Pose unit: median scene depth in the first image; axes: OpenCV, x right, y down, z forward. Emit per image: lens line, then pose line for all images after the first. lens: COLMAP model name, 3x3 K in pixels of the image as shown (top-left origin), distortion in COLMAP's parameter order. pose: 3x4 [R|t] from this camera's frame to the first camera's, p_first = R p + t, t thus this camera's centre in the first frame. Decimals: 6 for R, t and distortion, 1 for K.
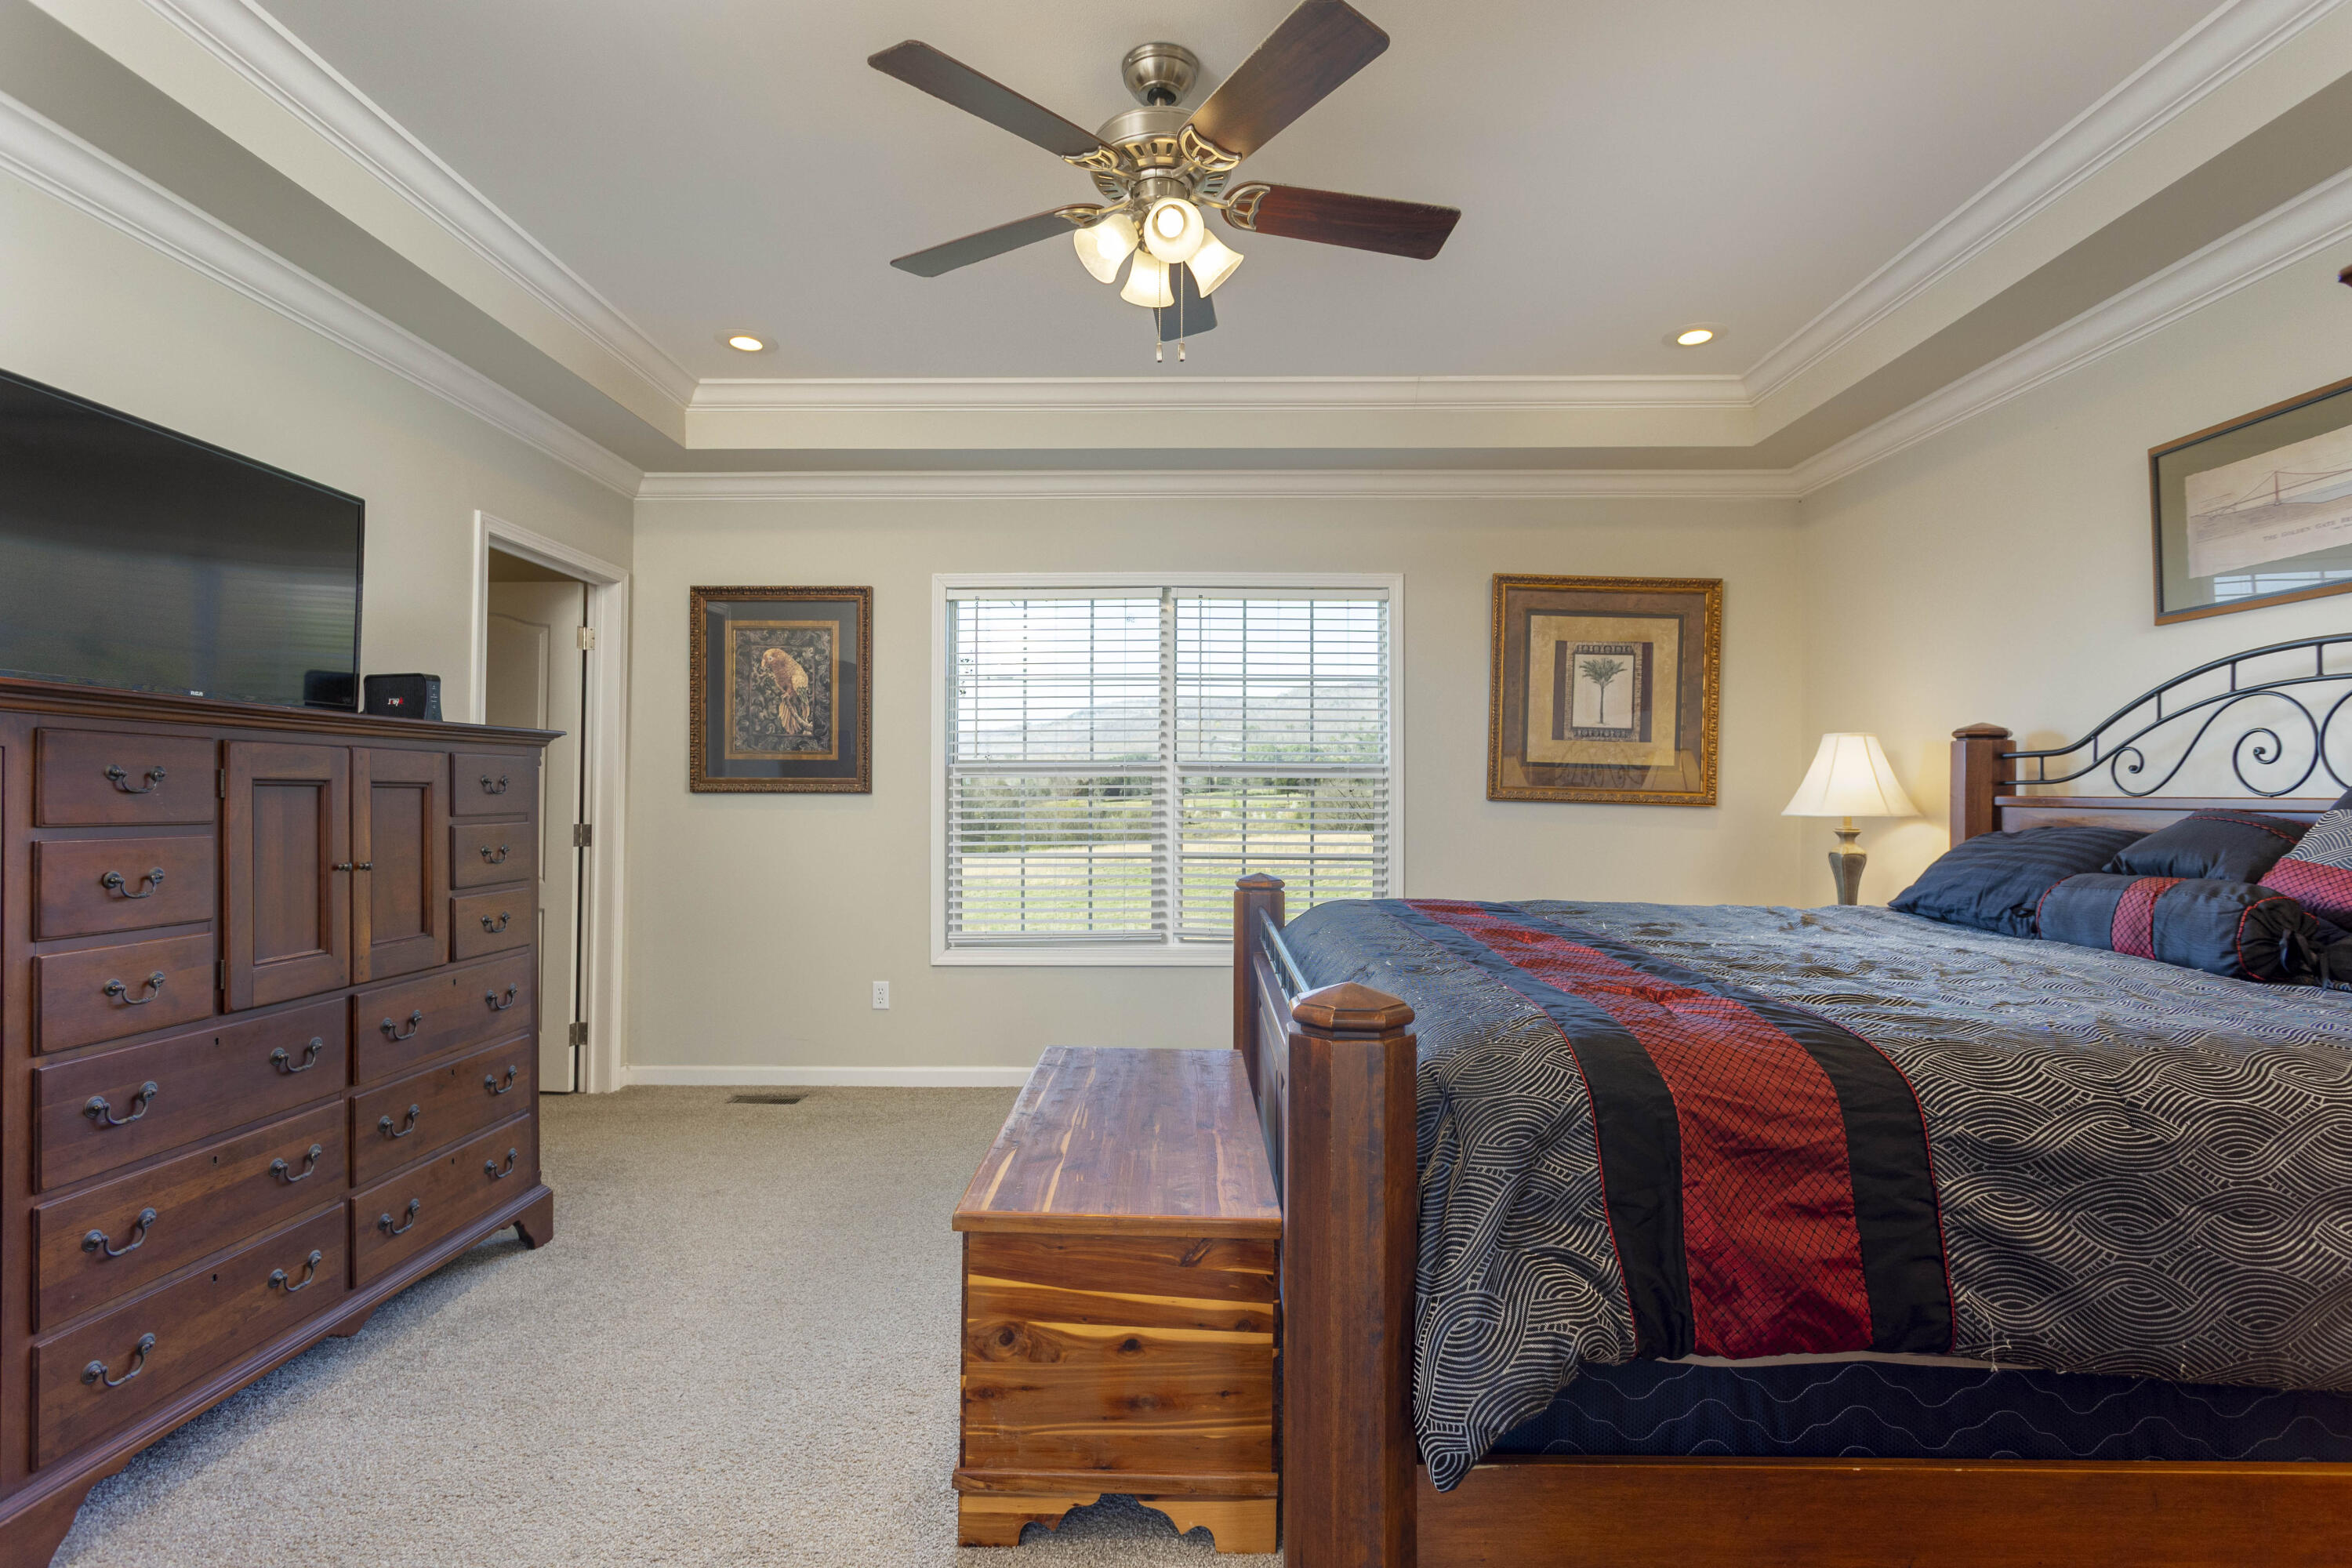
lens RADIAL K [[1098.5, 0, 1176.0], [0, 1098.5, 784.0], [0, 0, 1]] dist [-0.000558, 0.001625]
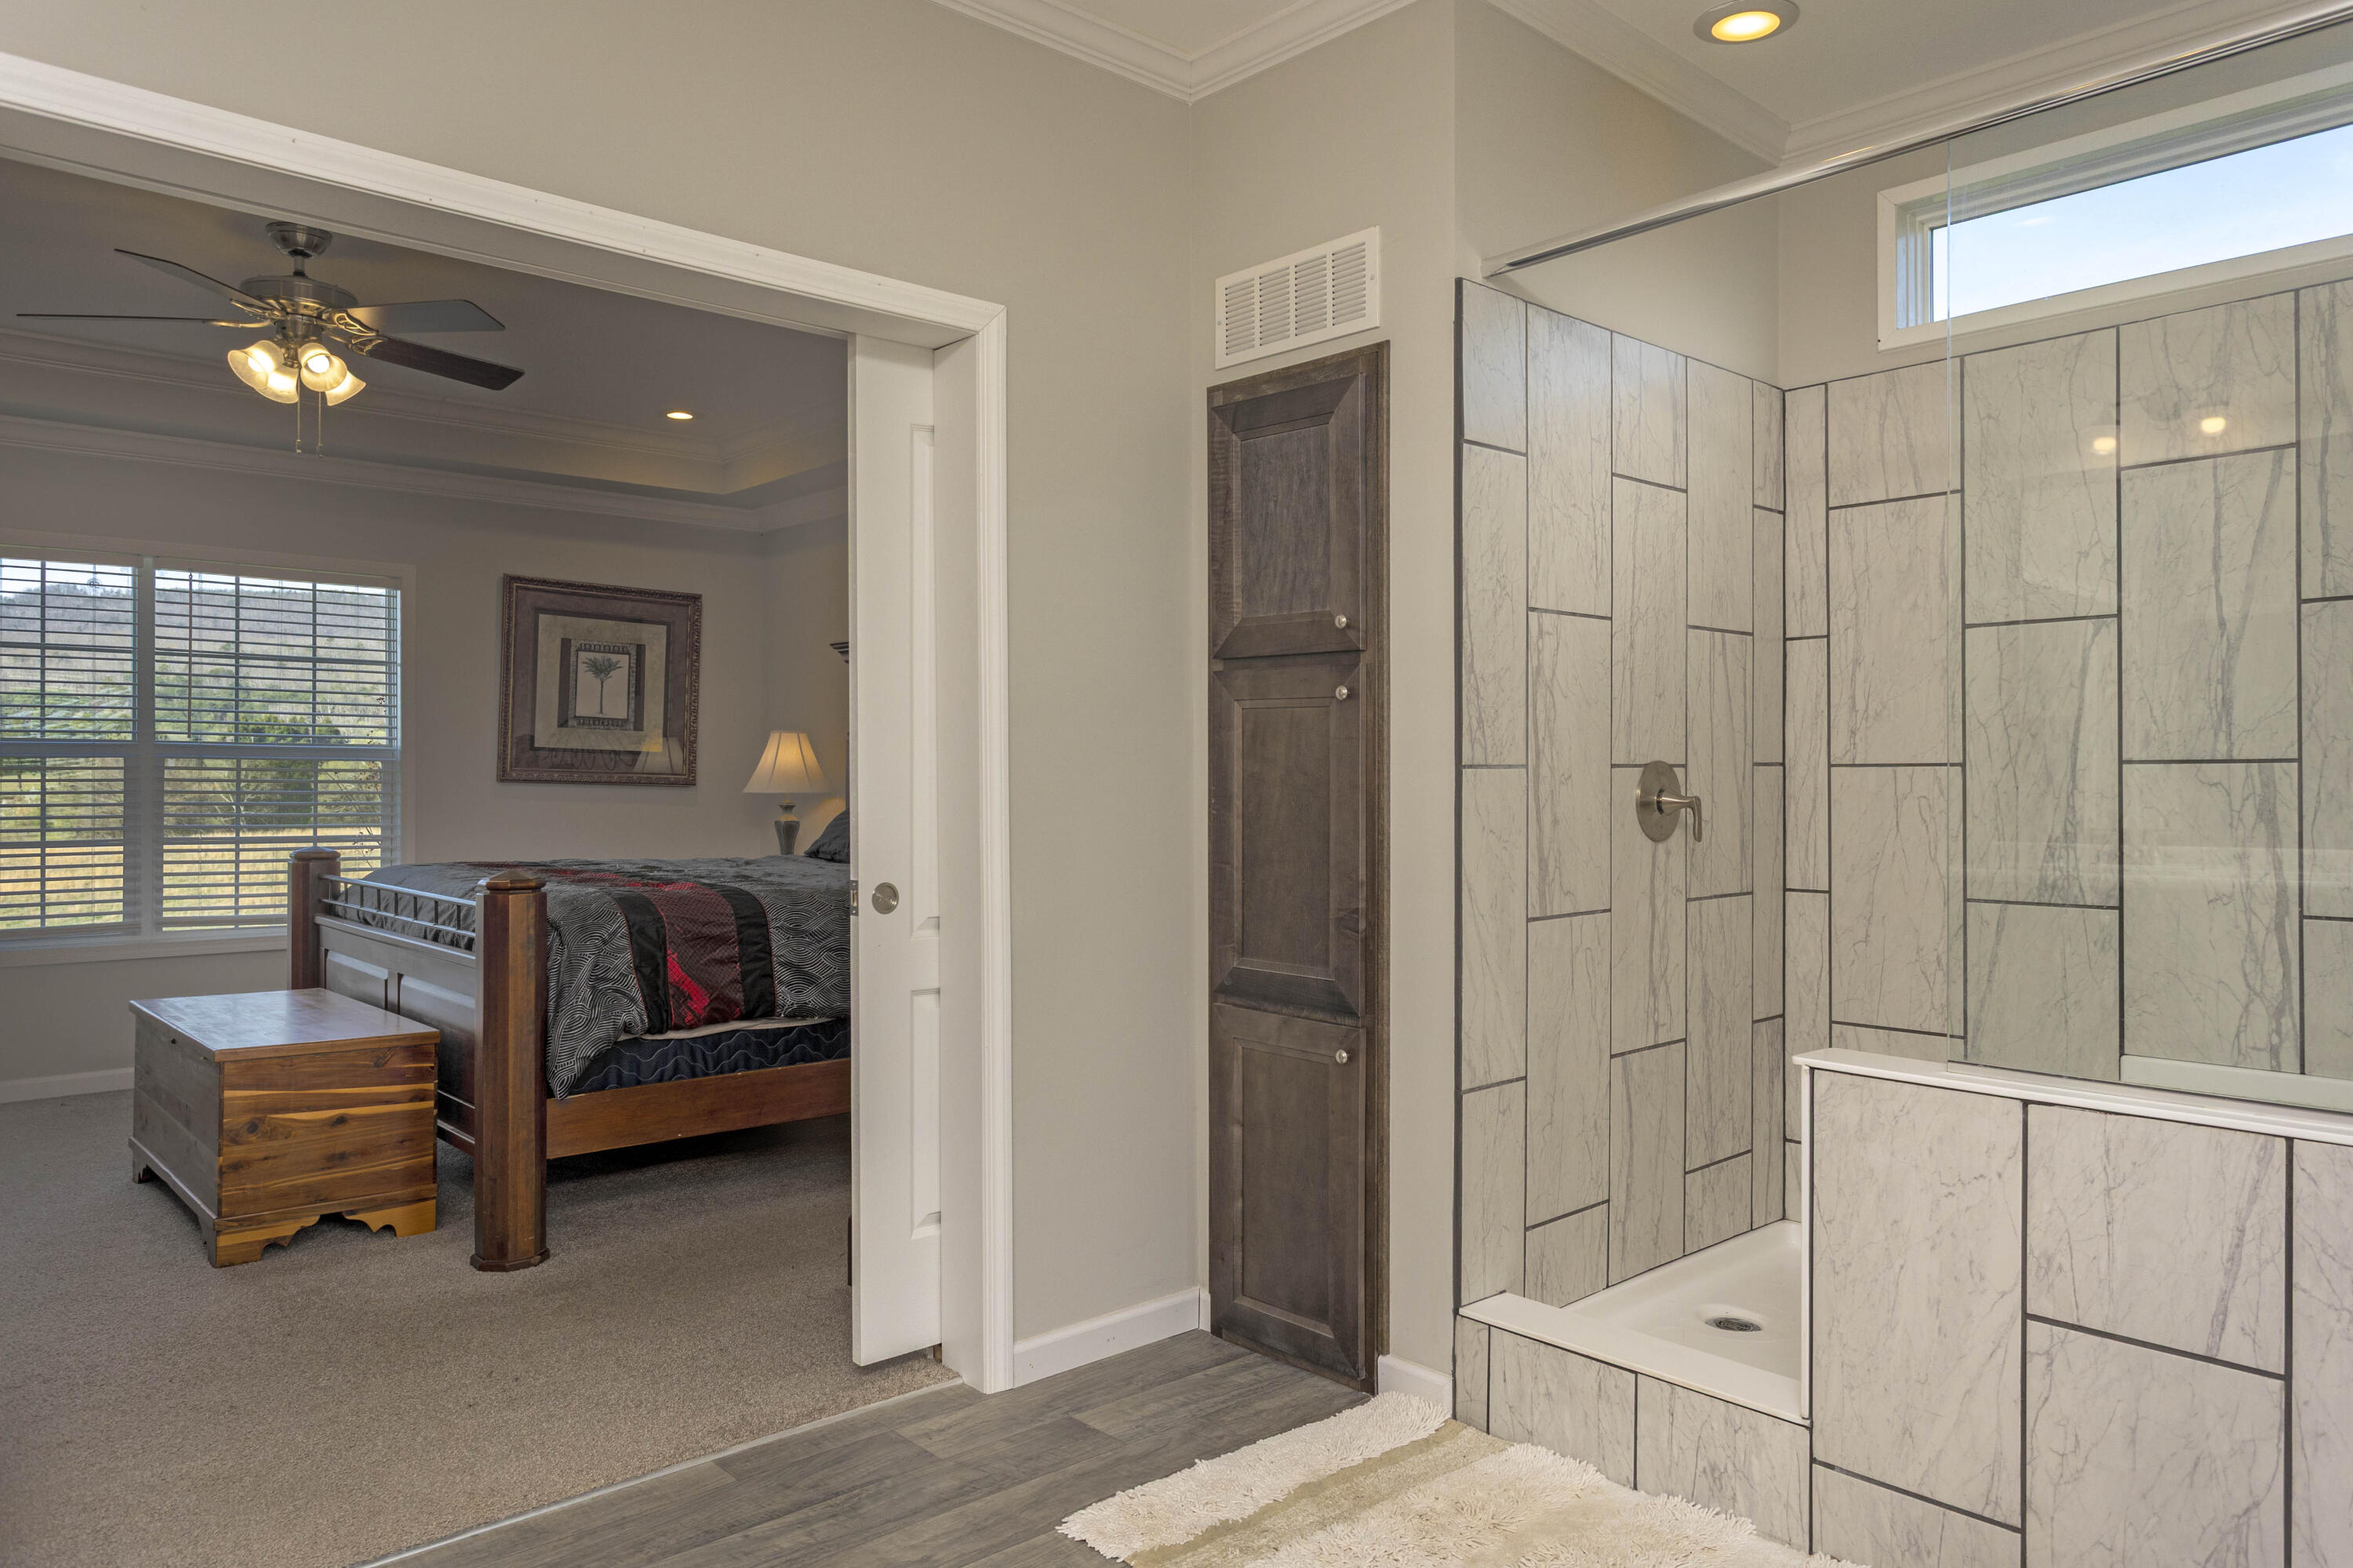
lens RADIAL K [[1621.0, 0, 1170.1], [0, 1621.0, 762.3], [0, 0, 1]] dist [-0.007580, -0.000885]
pose [[0.743904, 0.004817, 0.668269, -0.375027], [-0.005406, 0.999985, -0.001190, -0.008341], [-0.668265, -0.002727, 0.743918, -0.814756]]
